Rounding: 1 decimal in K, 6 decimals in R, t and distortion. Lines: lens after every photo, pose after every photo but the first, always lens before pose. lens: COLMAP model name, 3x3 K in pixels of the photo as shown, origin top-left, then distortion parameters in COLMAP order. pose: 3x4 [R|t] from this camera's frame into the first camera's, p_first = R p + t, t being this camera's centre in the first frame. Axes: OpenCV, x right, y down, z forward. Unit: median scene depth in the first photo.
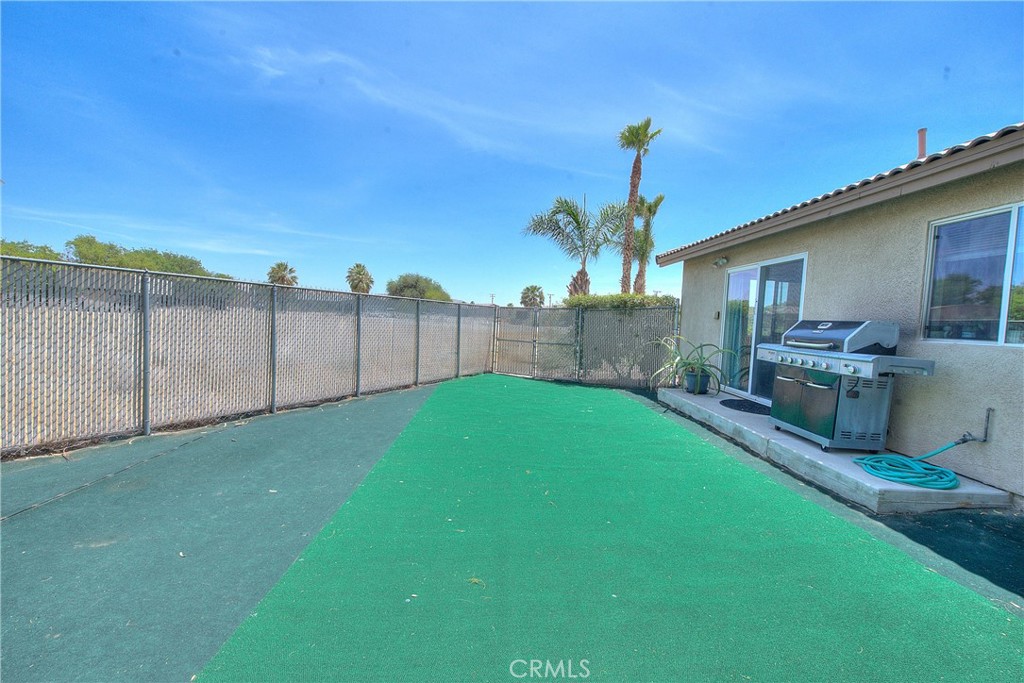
lens RADIAL K [[406.9, 0, 514.8], [0, 406.9, 342.5], [0, 0, 1]] dist [-0.000545, -0.000530]
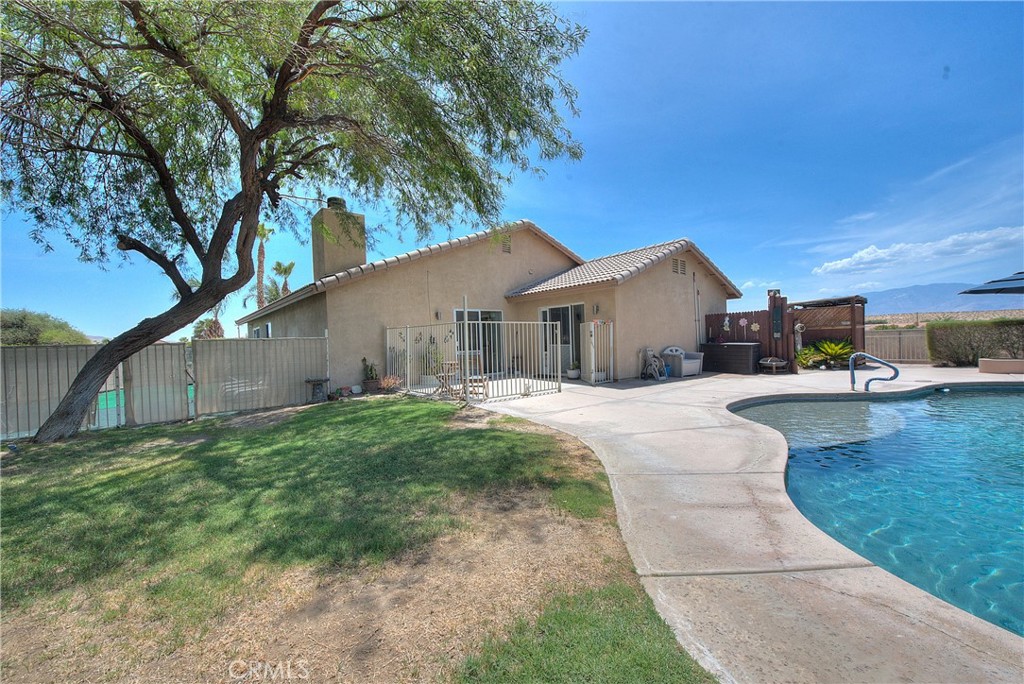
lens RADIAL K [[406.9, 0, 514.8], [0, 406.9, 343.0], [0, 0, 1]] dist [-0.000545, -0.000530]
pose [[0.786000, -0.078491, 0.613224, 0.103100], [0.111269, 0.993671, -0.015431, 0.064447], [-0.608131, 0.080362, 0.789759, -0.987169]]
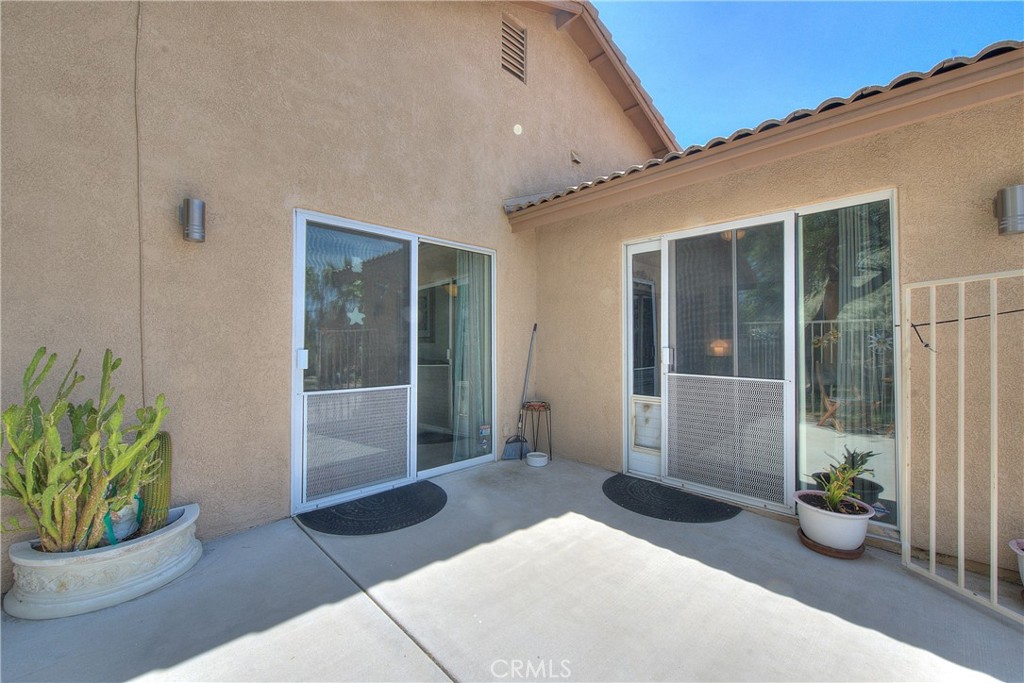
lens RADIAL K [[406.9, 0, 514.8], [0, 406.9, 342.5], [0, 0, 1]] dist [-0.000545, -0.000530]
pose [[0.735083, -0.046066, 0.676411, 0.446049], [0.079799, 0.996633, -0.018847, 0.043674], [-0.673265, 0.067831, 0.736283, -0.492048]]
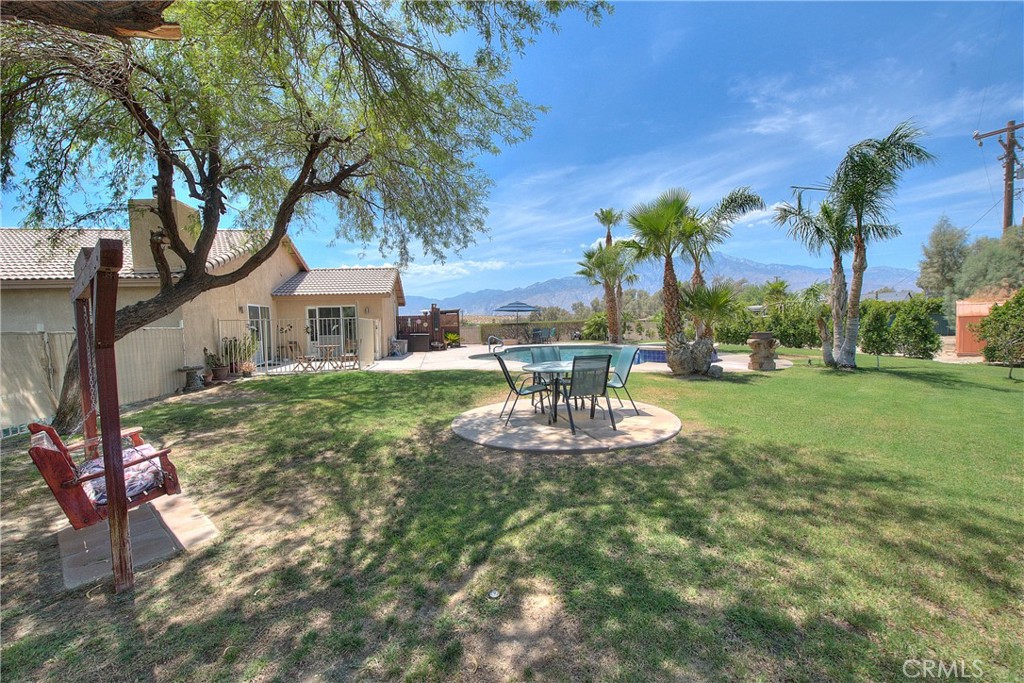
lens RADIAL K [[406.9, 0, 514.8], [0, 406.9, 342.5], [0, 0, 1]] dist [-0.000545, -0.000530]
pose [[-0.150135, -0.089953, 0.984565, -0.458293], [0.086501, 0.990838, 0.103716, 0.015227], [-0.984874, 0.100737, -0.140978, -0.732111]]
